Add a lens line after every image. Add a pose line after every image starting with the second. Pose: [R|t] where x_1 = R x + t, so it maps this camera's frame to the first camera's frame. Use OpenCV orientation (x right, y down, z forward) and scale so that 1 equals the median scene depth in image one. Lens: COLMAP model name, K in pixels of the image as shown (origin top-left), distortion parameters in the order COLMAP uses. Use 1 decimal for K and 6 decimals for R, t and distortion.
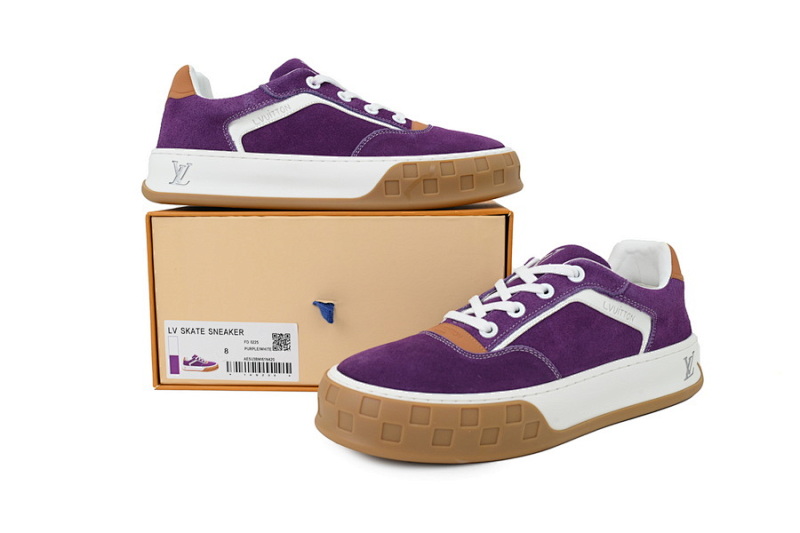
lens RADIAL K [[743.2, 0, 398.9], [0, 743.2, 267.5], [0, 0, 1]] dist [-0.015430, 0.000000]
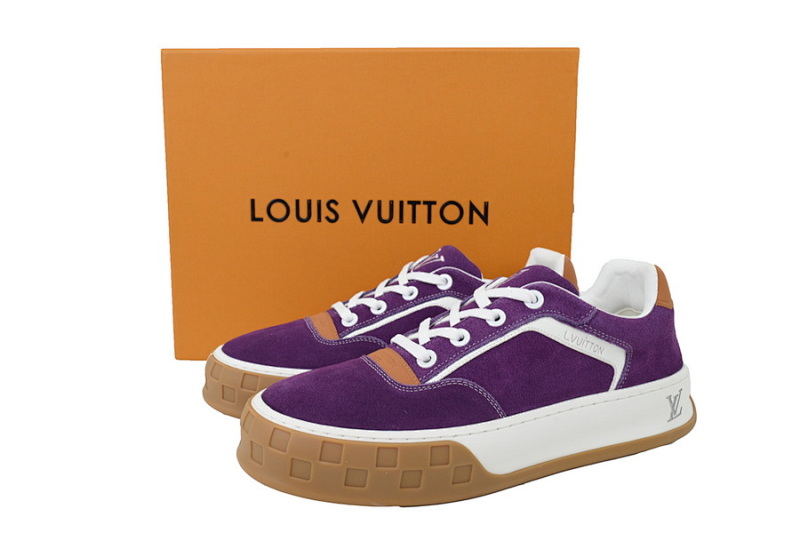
lens RADIAL K [[743.2, 0, 400.1], [0, 743.2, 265.2], [0, 0, 1]] dist [-0.015430, 0.000000]
pose [[0.991321, 0.028357, -0.128369, 0.190061], [-0.027419, 0.999583, 0.009072, -0.036015], [0.128573, -0.005473, 0.991685, 0.089095]]
